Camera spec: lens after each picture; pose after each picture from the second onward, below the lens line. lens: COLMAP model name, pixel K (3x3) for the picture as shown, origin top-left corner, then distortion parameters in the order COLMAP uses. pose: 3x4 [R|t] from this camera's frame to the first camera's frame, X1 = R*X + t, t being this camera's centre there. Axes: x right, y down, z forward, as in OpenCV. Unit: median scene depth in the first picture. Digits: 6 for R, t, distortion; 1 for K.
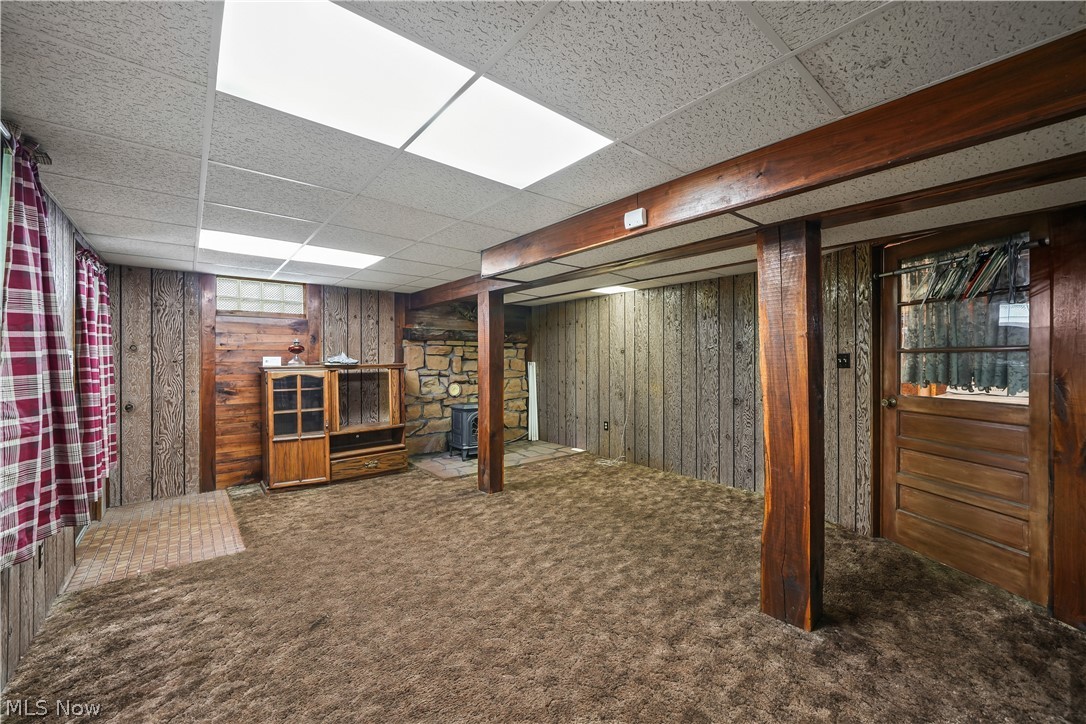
lens RADIAL K [[431.9, 0, 546.6], [0, 431.9, 361.4], [0, 0, 1]] dist [-0.000788, -0.000035]
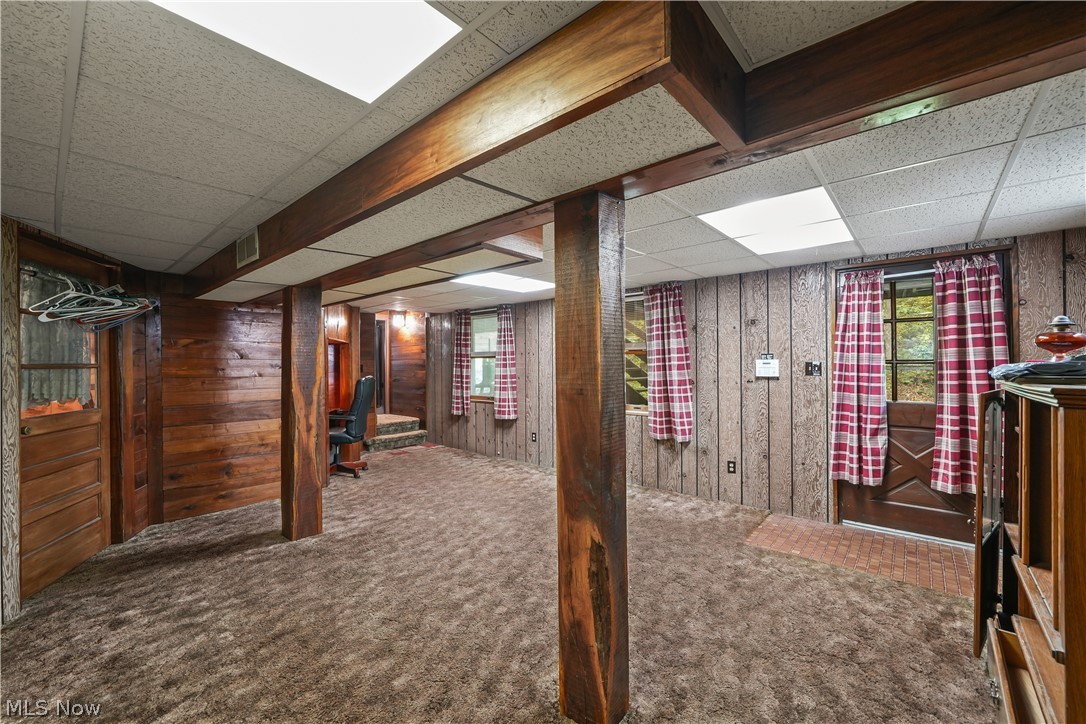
lens RADIAL K [[431.9, 0, 551.3], [0, 431.9, 362.5], [0, 0, 1]] dist [-0.000788, -0.000035]
pose [[-0.984311, 0.011753, -0.176048, -0.034732], [0.011571, 0.999931, 0.002061, -0.019372], [0.176060, -0.000009, -0.984379, 1.794037]]
